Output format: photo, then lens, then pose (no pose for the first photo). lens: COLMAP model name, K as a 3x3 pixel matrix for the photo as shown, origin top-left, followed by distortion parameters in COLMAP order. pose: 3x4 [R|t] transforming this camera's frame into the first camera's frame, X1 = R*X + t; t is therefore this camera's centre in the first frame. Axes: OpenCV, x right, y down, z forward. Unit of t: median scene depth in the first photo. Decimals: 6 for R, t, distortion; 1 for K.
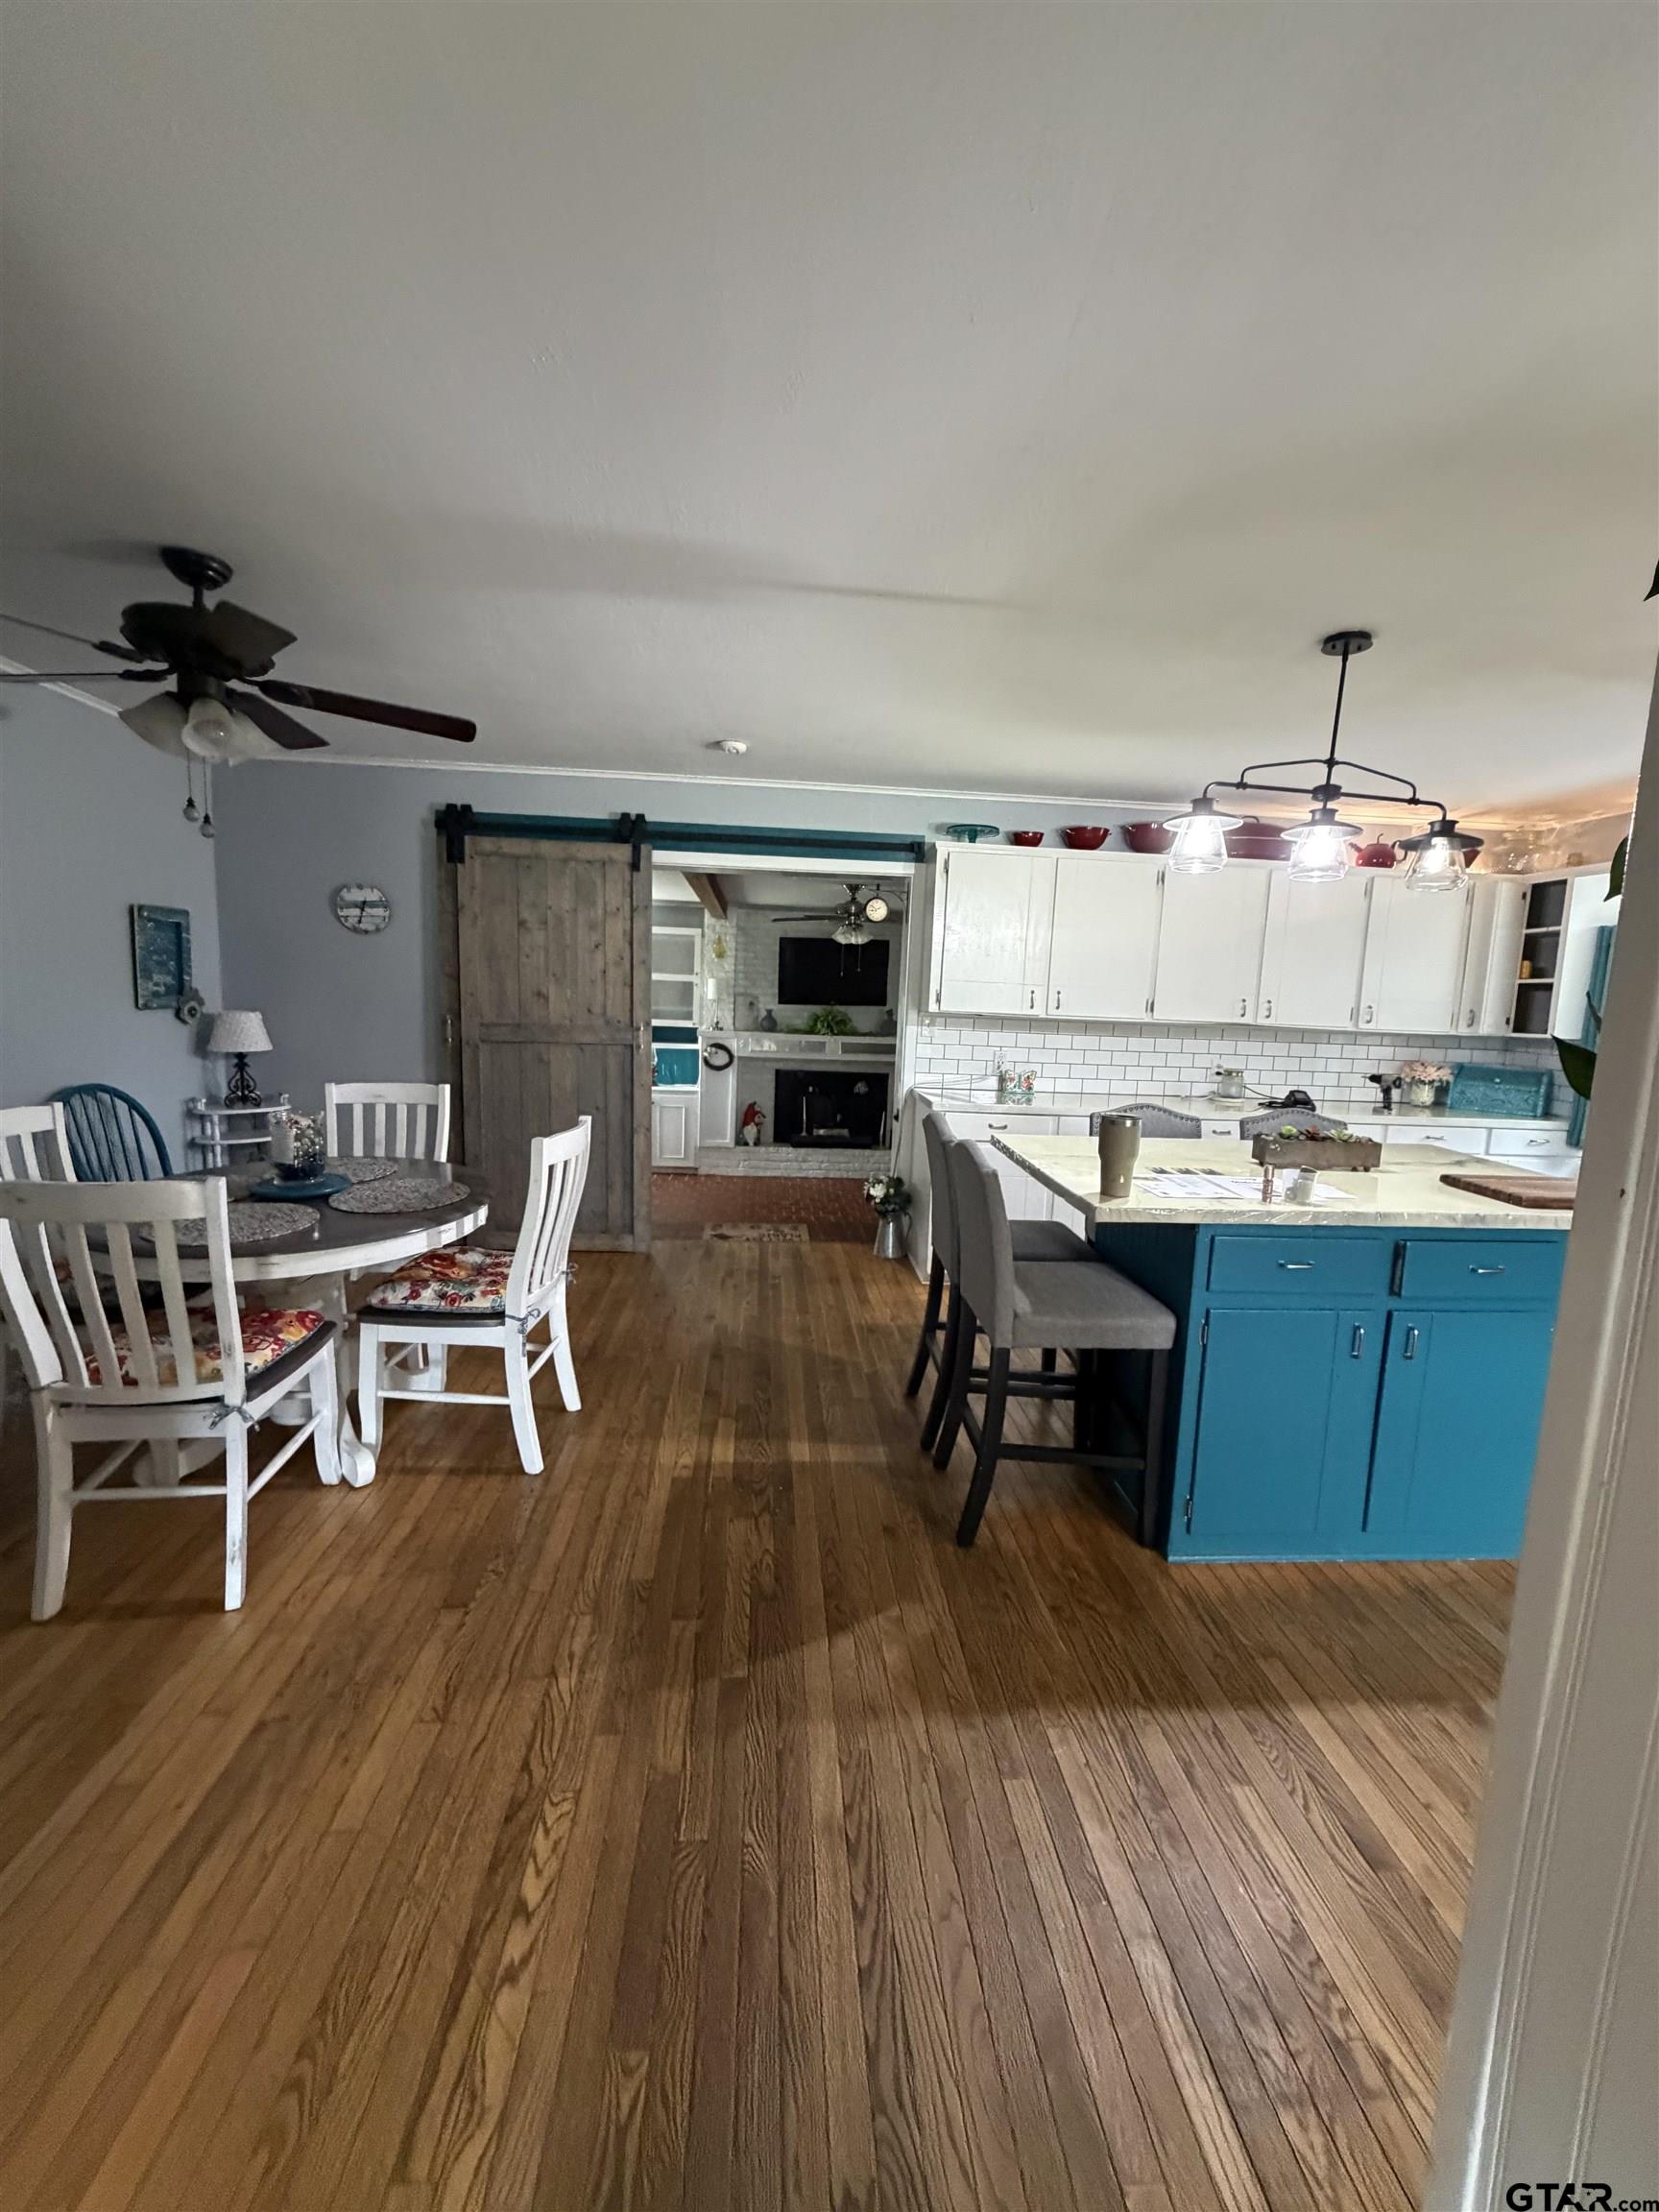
lens RADIAL K [[875.5, 0, 833.8], [0, 875.5, 1103.1], [0, 0, 1]] dist [-0.000173, -0.000116]
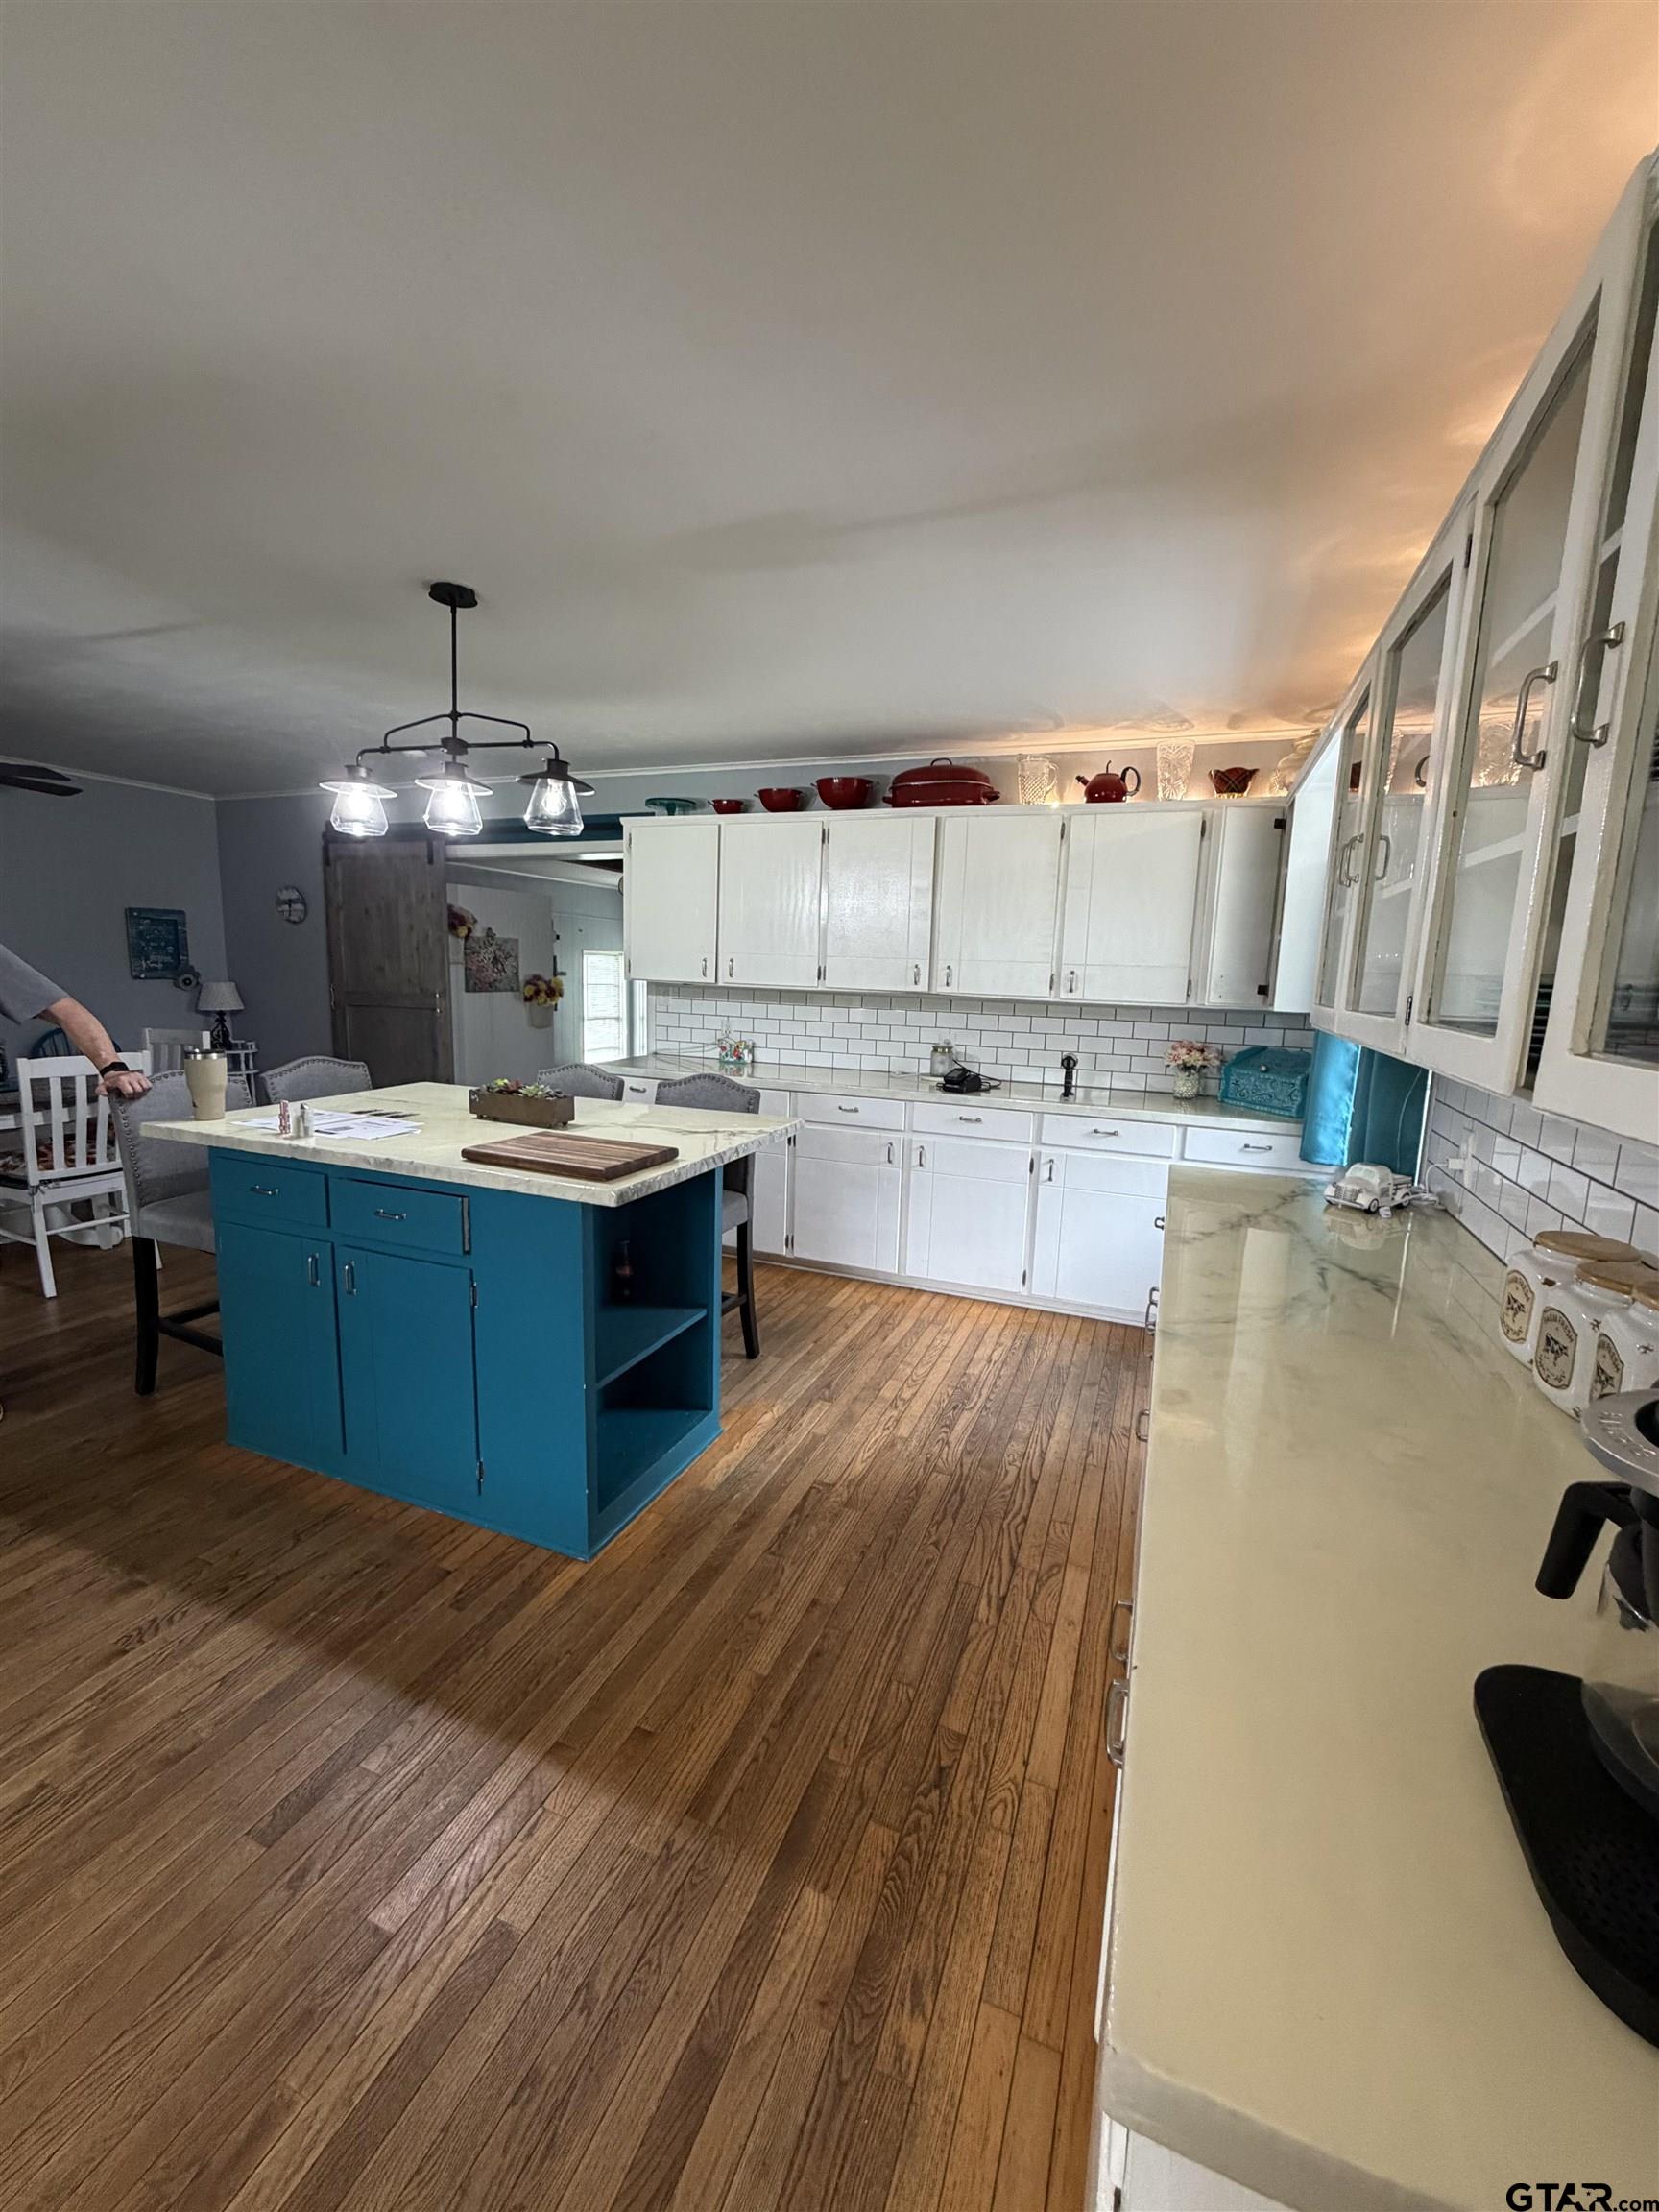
lens RADIAL K [[875.5, 0, 833.8], [0, 875.5, 1103.1], [0, 0, 1]] dist [-0.000173, -0.000116]
pose [[0.898838, 0.056048, -0.434682, 0.804491], [-0.051262, 0.998426, 0.022737, 0.007089], [0.435272, 0.001846, 0.900297, 0.158350]]
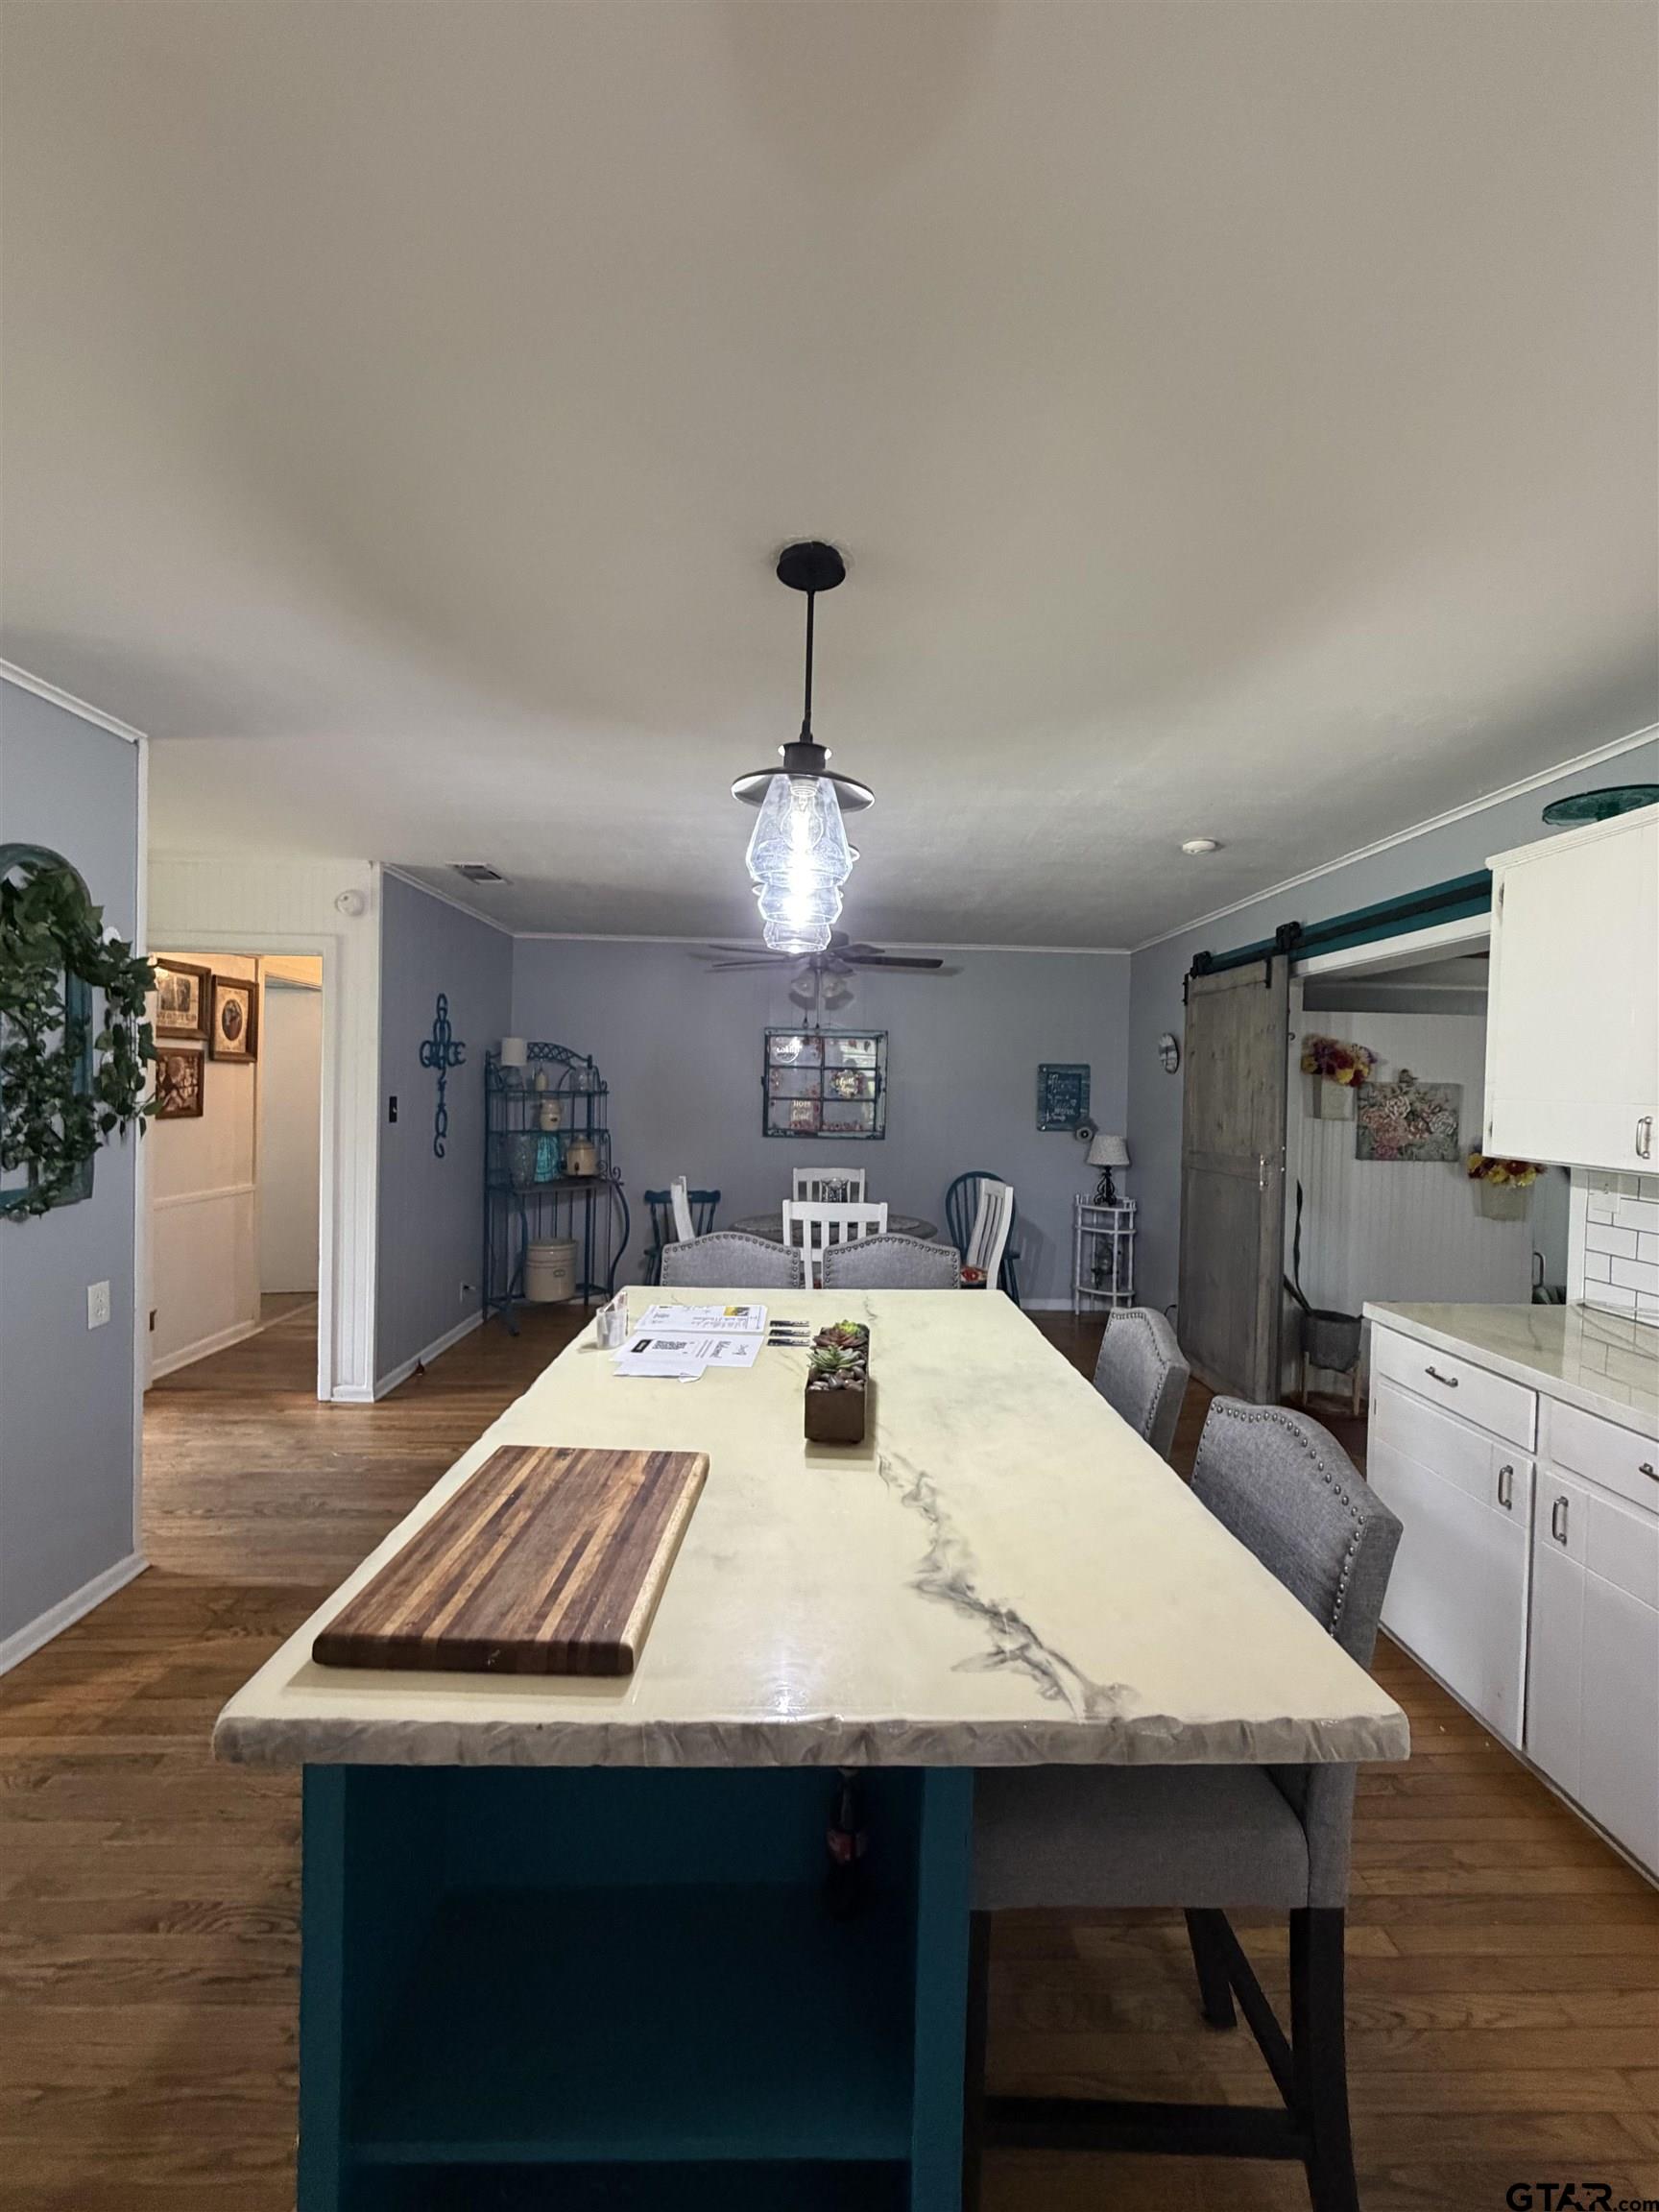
lens RADIAL K [[875.5, 0, 833.8], [0, 875.5, 1103.1], [0, 0, 1]] dist [-0.000173, -0.000116]
pose [[-0.047000, -0.021603, -0.998661, 0.684164], [-0.151667, 0.988329, -0.014242, -0.067228], [0.987314, 0.150794, -0.049728, 0.616115]]
